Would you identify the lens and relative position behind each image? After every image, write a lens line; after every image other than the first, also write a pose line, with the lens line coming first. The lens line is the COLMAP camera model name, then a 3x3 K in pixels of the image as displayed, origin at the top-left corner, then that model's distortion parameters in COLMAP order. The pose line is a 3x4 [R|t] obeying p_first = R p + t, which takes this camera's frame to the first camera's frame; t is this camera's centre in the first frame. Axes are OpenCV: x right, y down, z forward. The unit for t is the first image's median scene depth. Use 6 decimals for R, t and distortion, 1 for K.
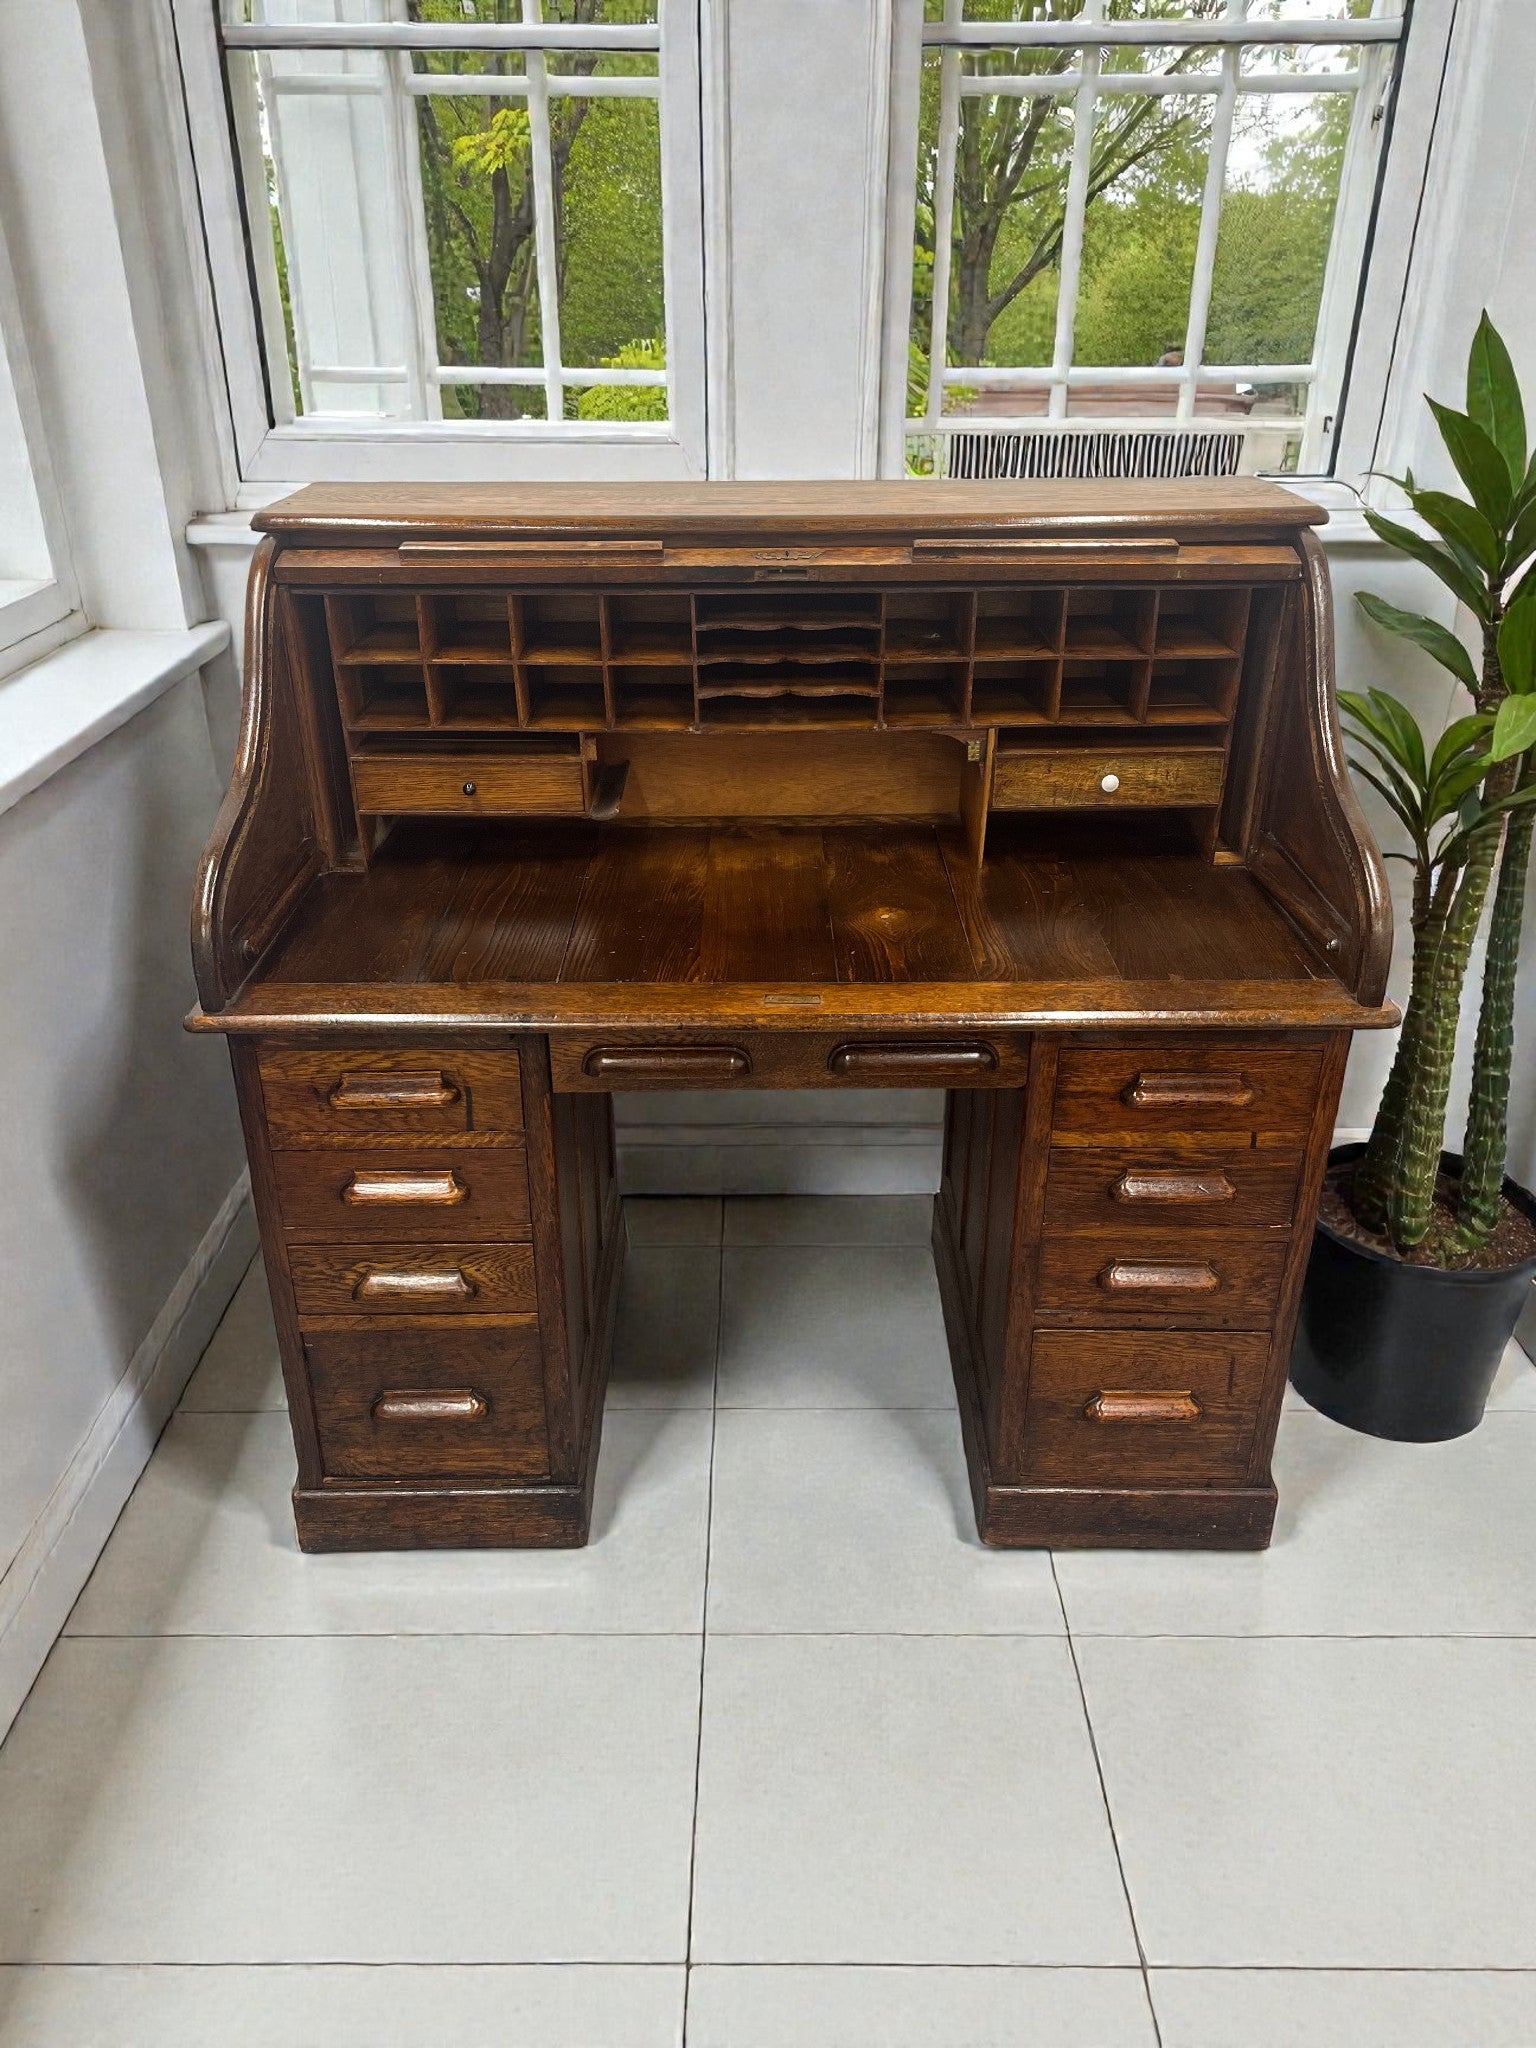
lens RADIAL K [[1532.7, 0, 770.0], [0, 1532.7, 1014.3], [0, 0, 1]] dist [0.008310, -0.009036]
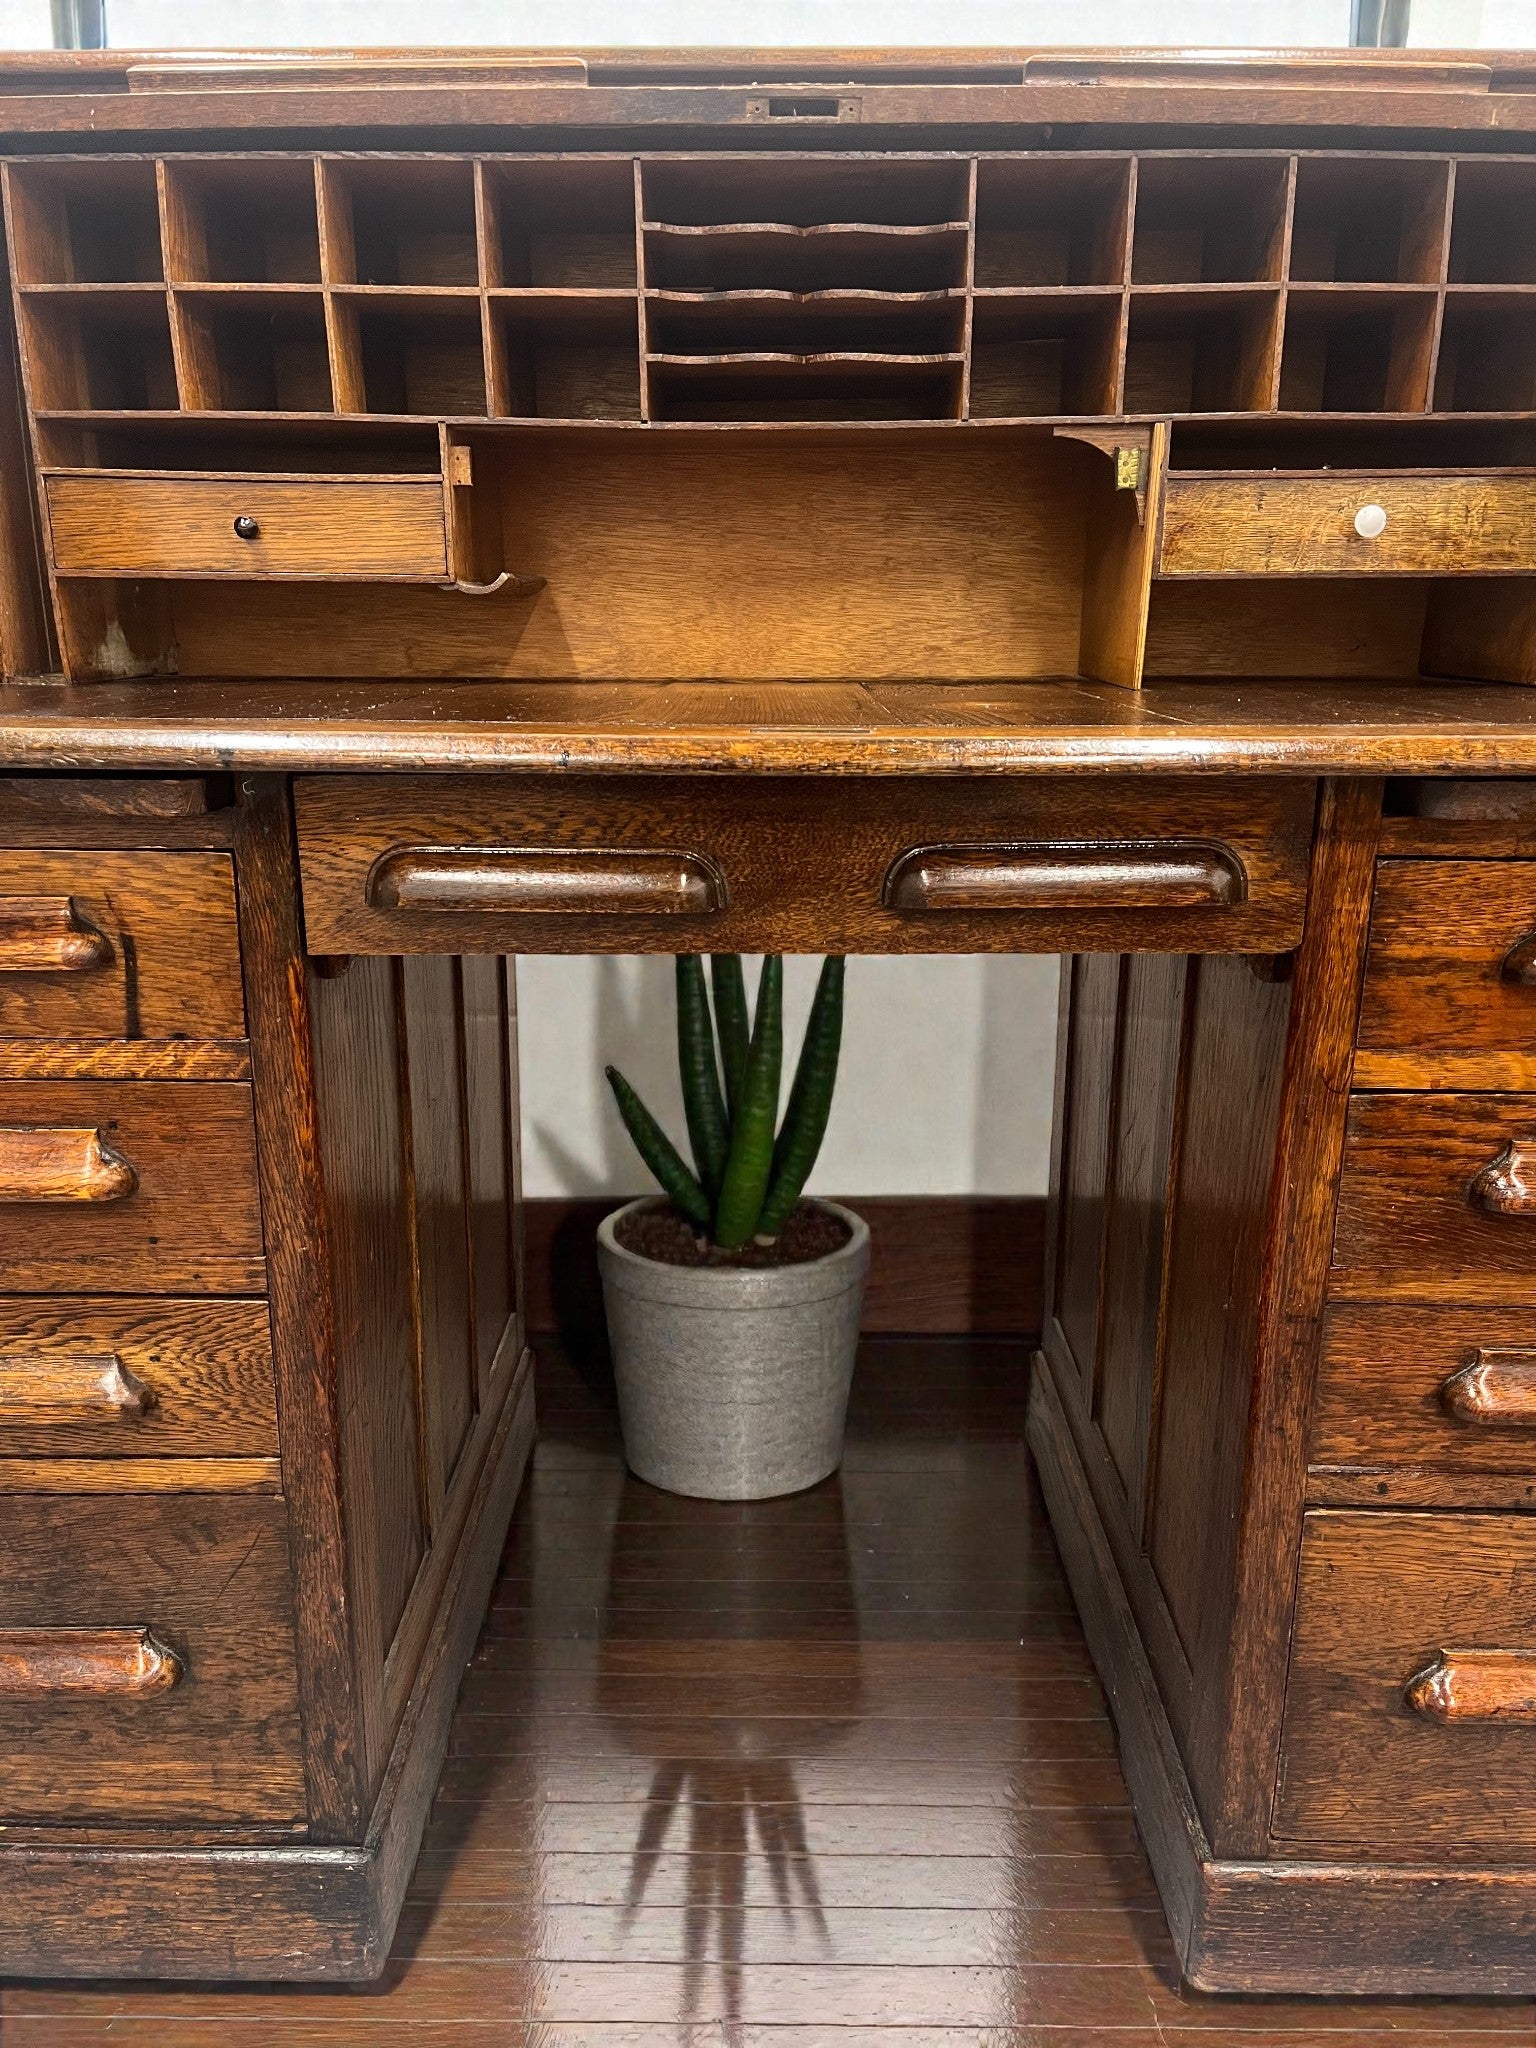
lens RADIAL K [[1532.7, 0, 762.5], [0, 1532.7, 1037.6], [0, 0, 1]] dist [0.008310, -0.009036]
pose [[0.999881, 0.009219, -0.012381, 0.006018], [-0.011414, 0.981540, -0.190917, 0.153824], [0.010392, 0.191036, 0.981528, 0.496172]]
